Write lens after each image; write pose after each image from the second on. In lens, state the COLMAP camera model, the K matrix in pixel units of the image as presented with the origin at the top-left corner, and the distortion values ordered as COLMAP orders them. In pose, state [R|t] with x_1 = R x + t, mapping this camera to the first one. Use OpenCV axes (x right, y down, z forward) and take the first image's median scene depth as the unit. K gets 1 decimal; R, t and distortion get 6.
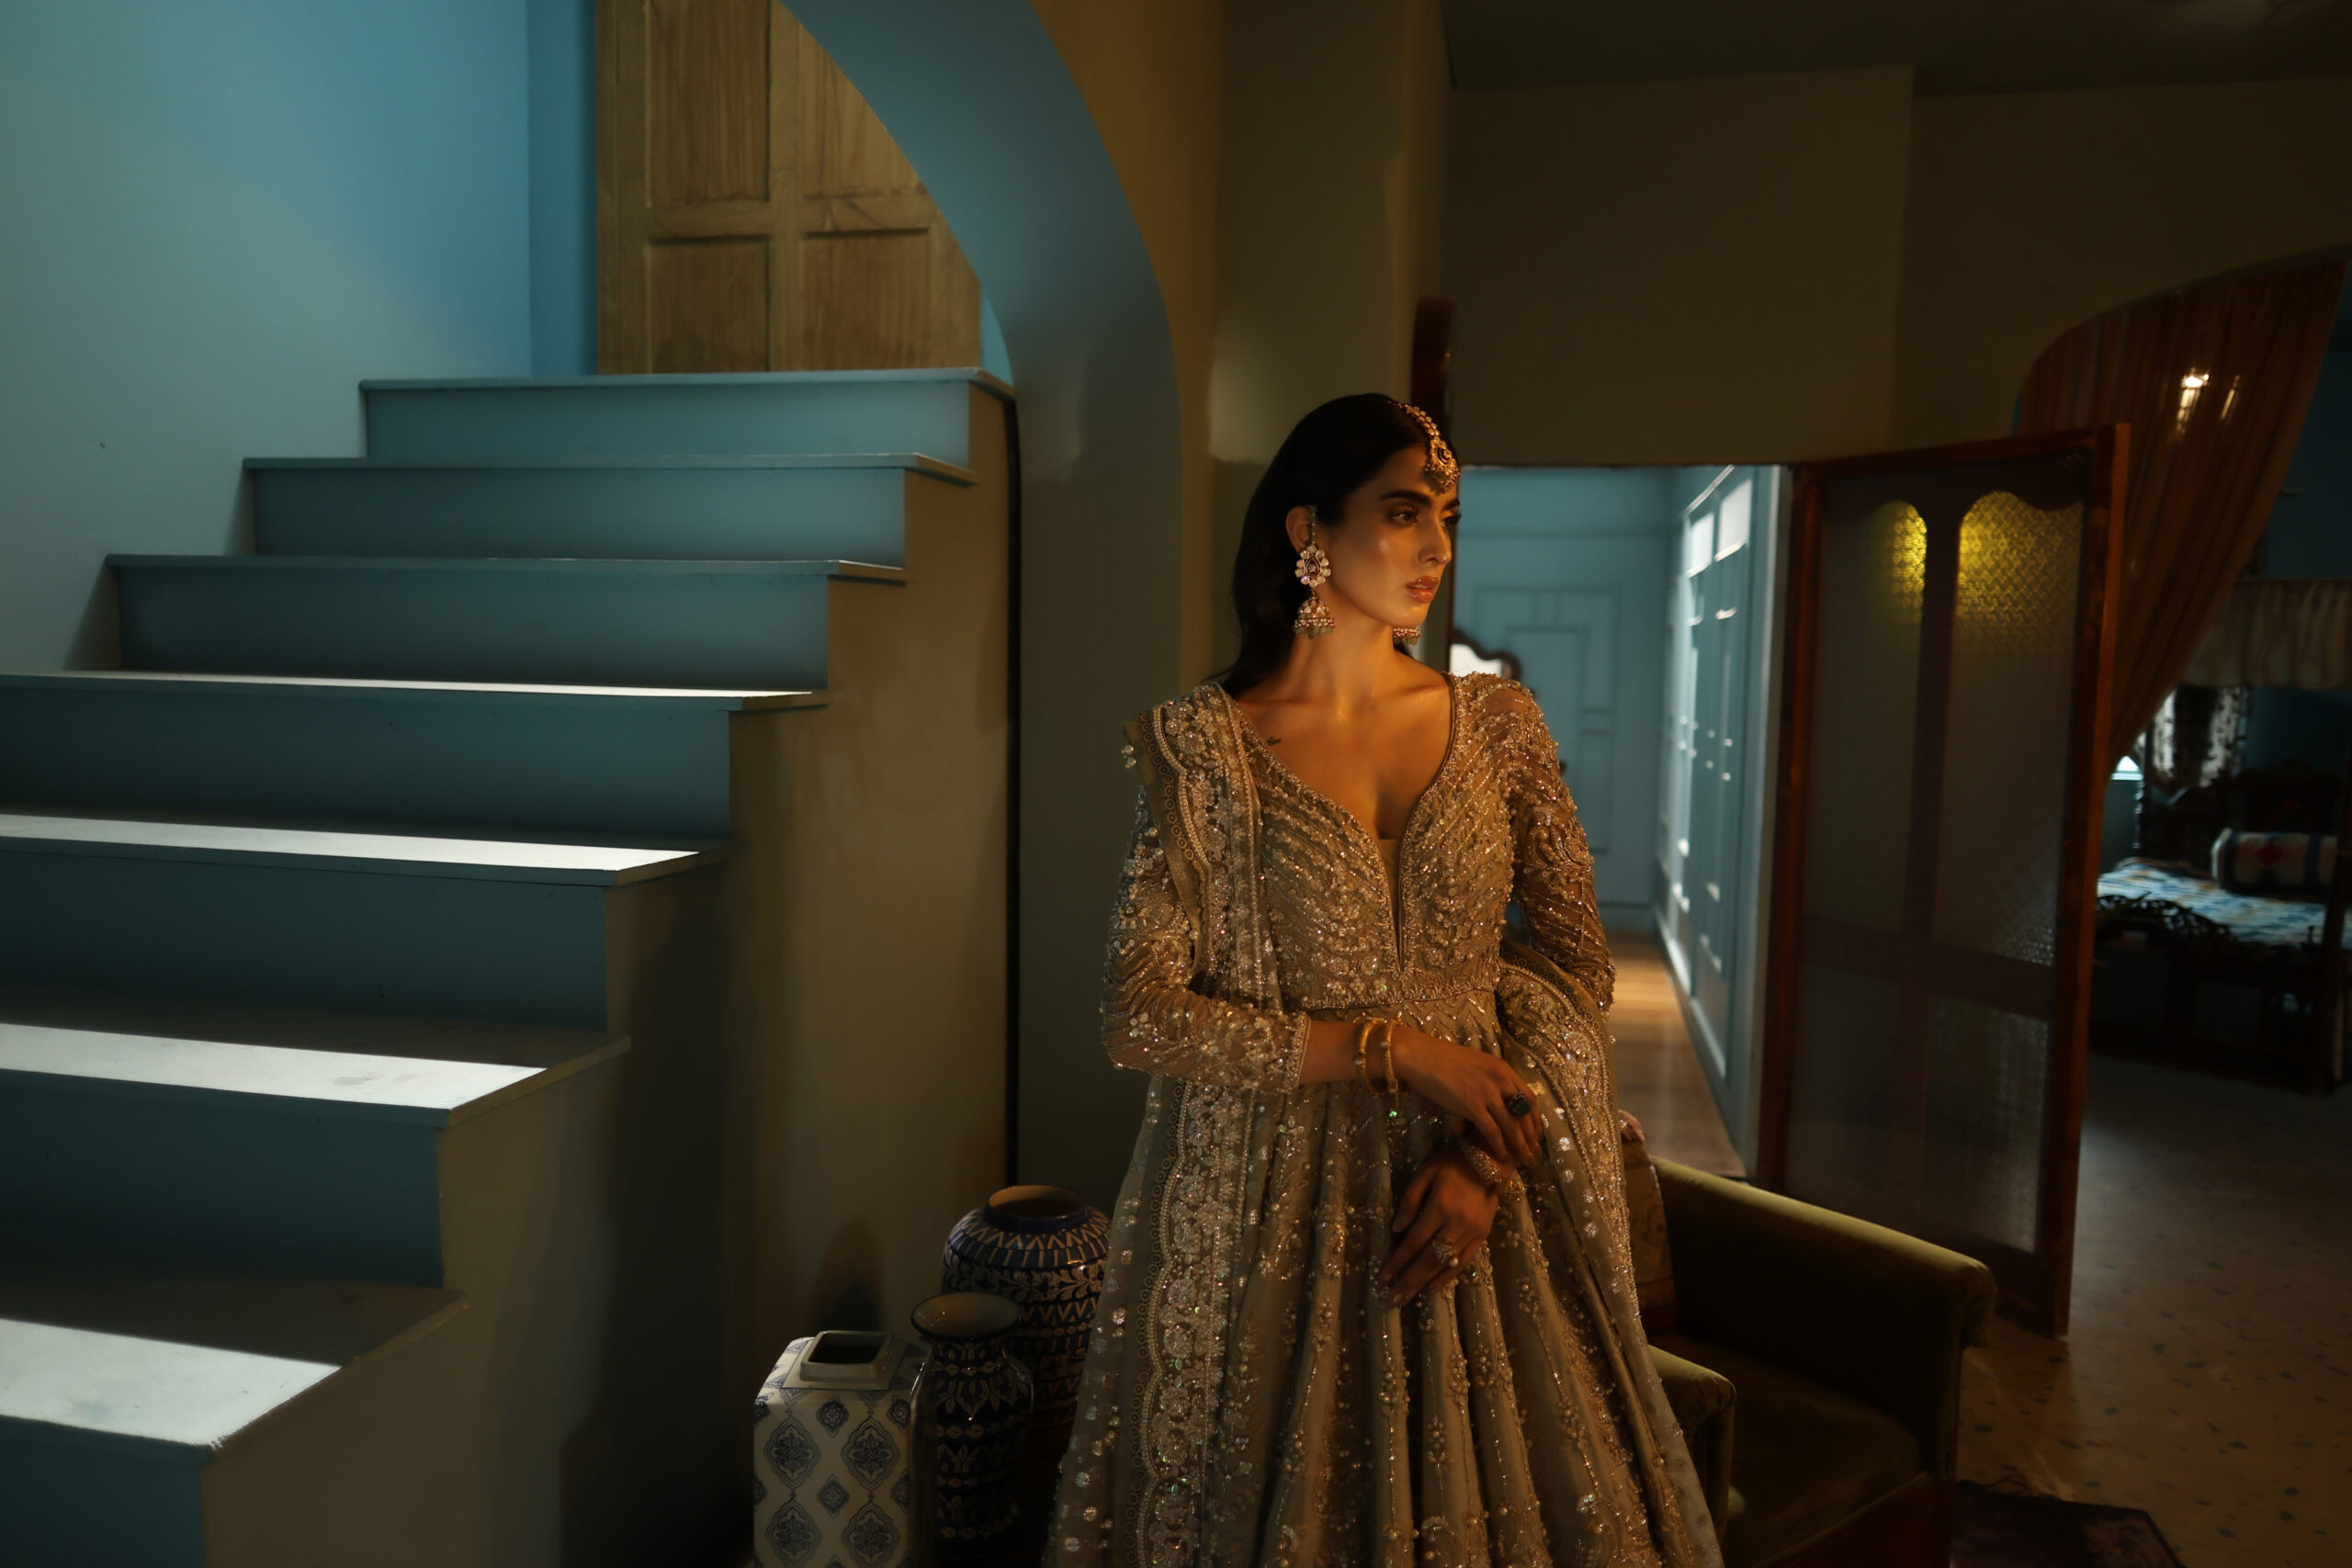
lens RADIAL K [[1604.4, 0, 1176.0], [0, 1604.4, 784.0], [0, 0, 1]] dist [-0.001286, -0.001624]
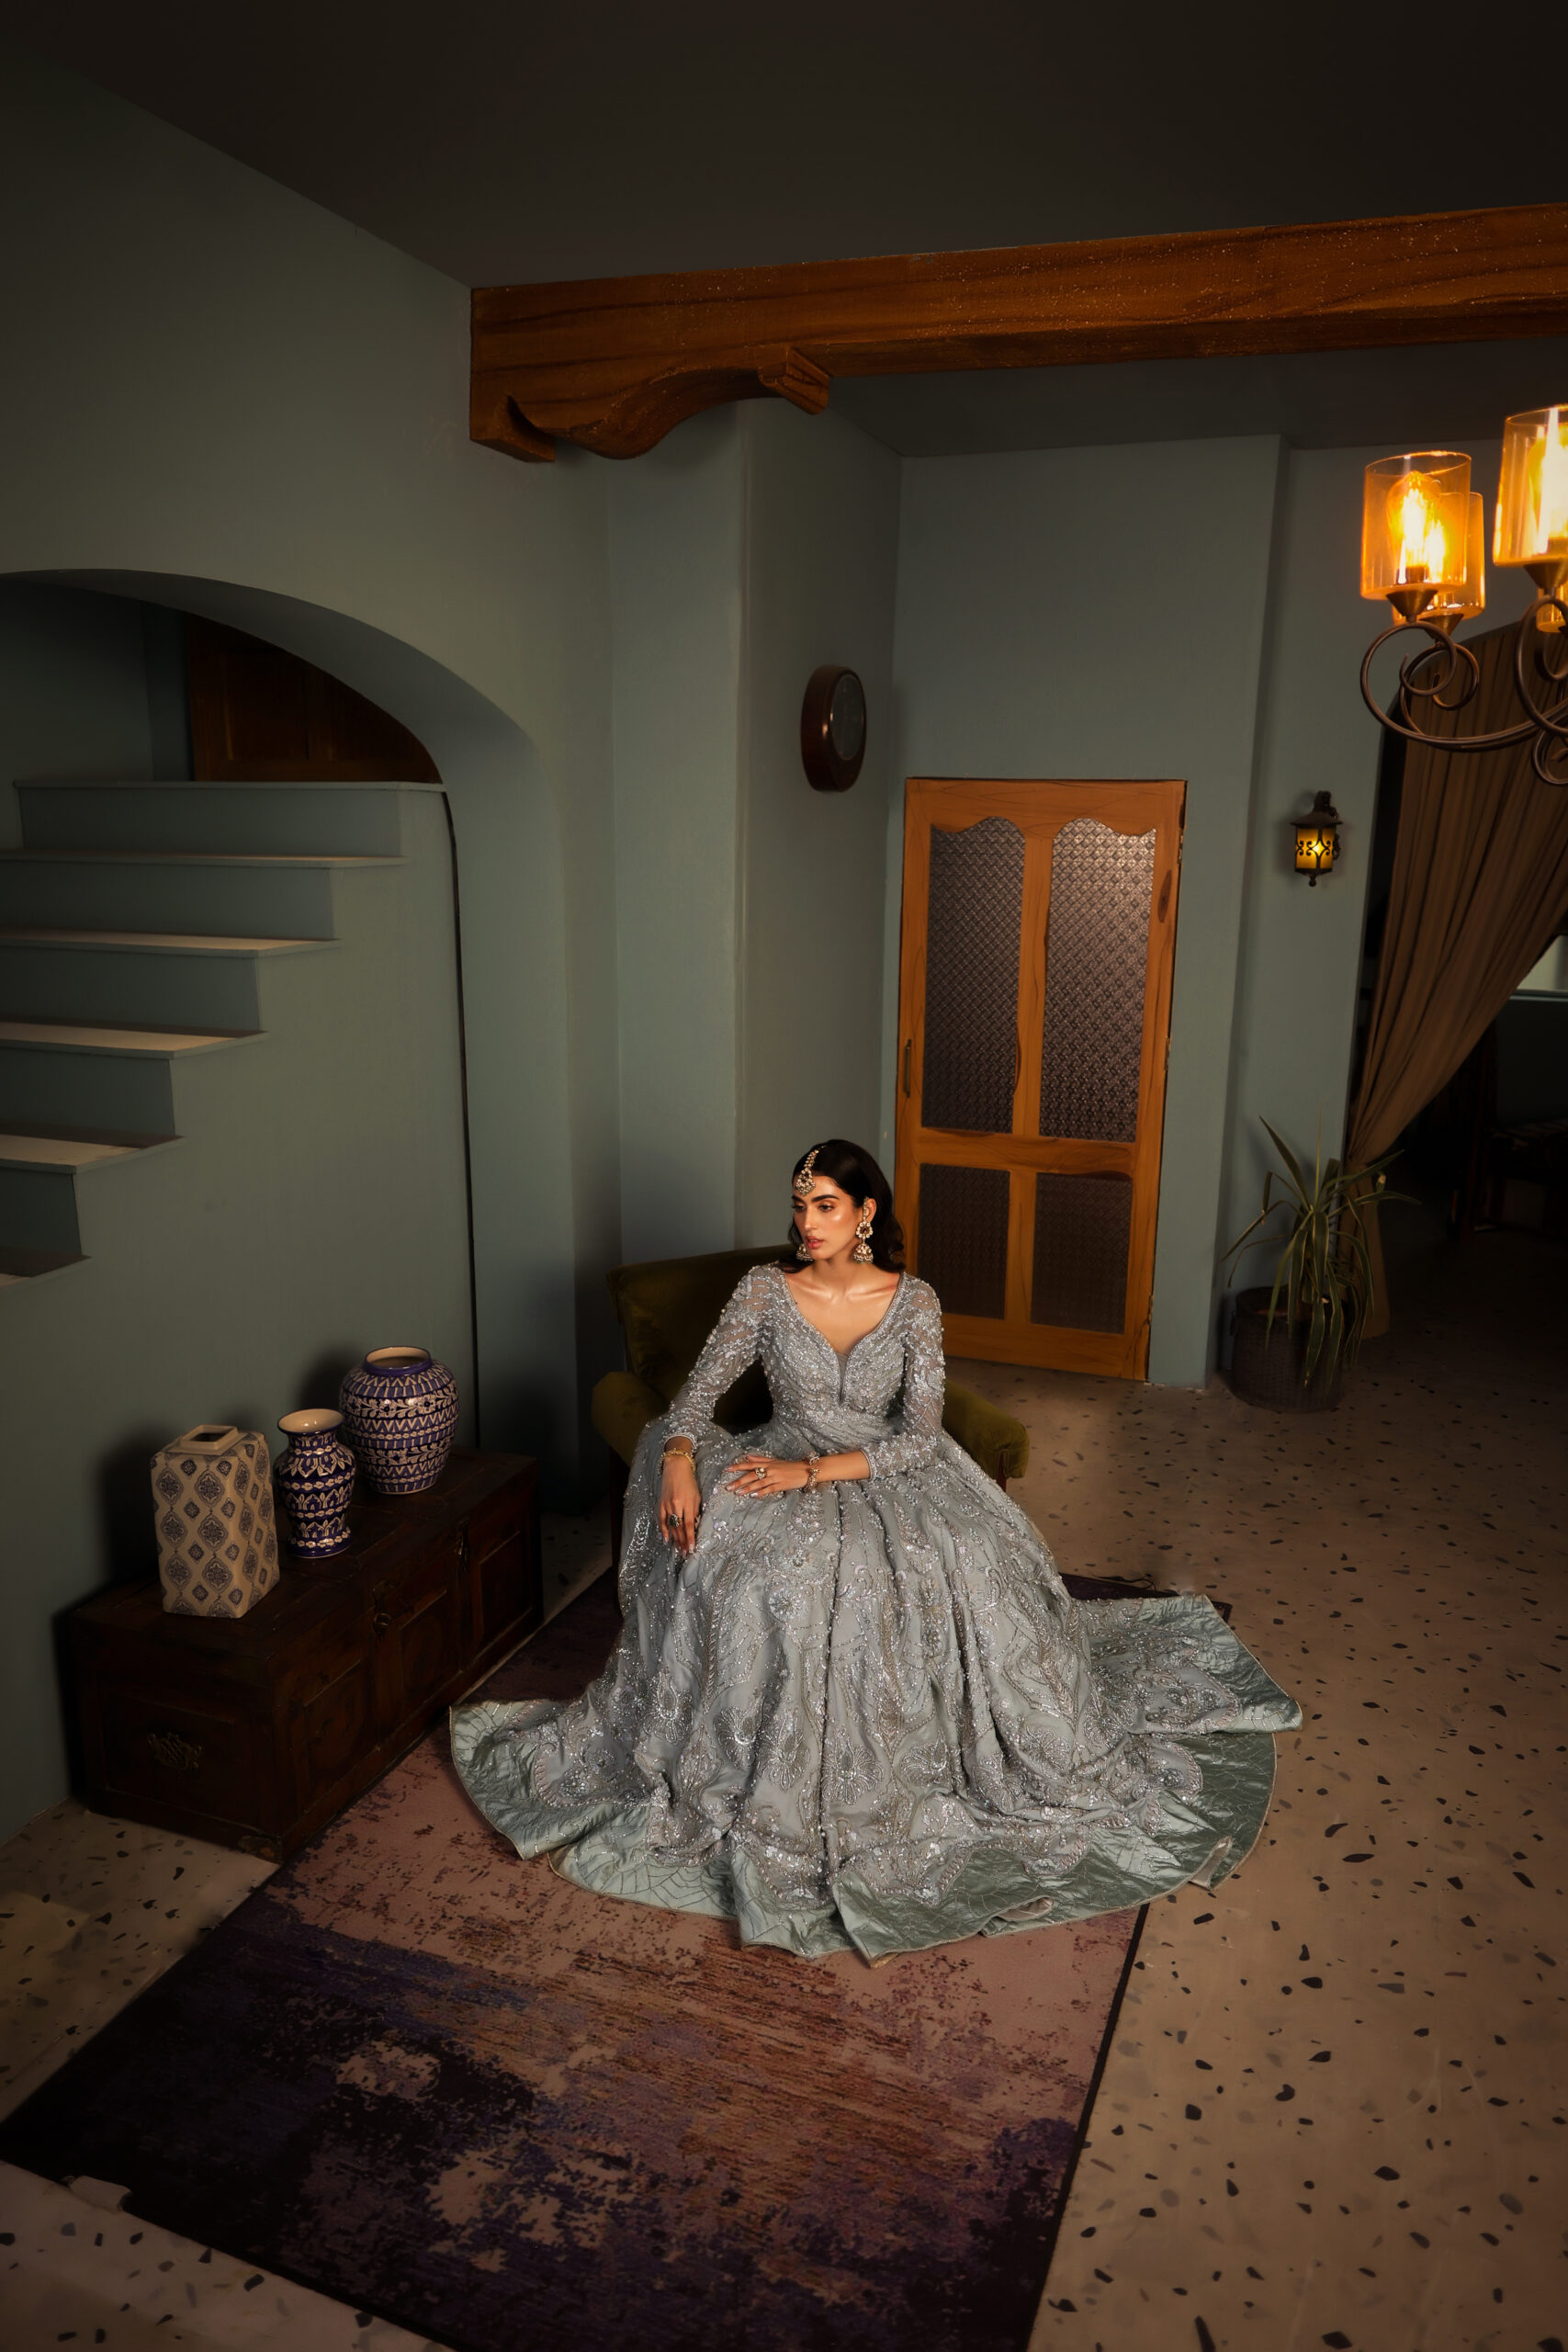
lens RADIAL K [[1616.6, 0, 776.9], [0, 1616.6, 1165.5], [0, 0, 1]] dist [-0.000063, 0.008295]
pose [[0.989639, 0.021568, -0.141947, 0.409986], [-0.001406, 0.990061, 0.140635, -0.122942], [0.143569, -0.138978, 0.979833, -0.390694]]
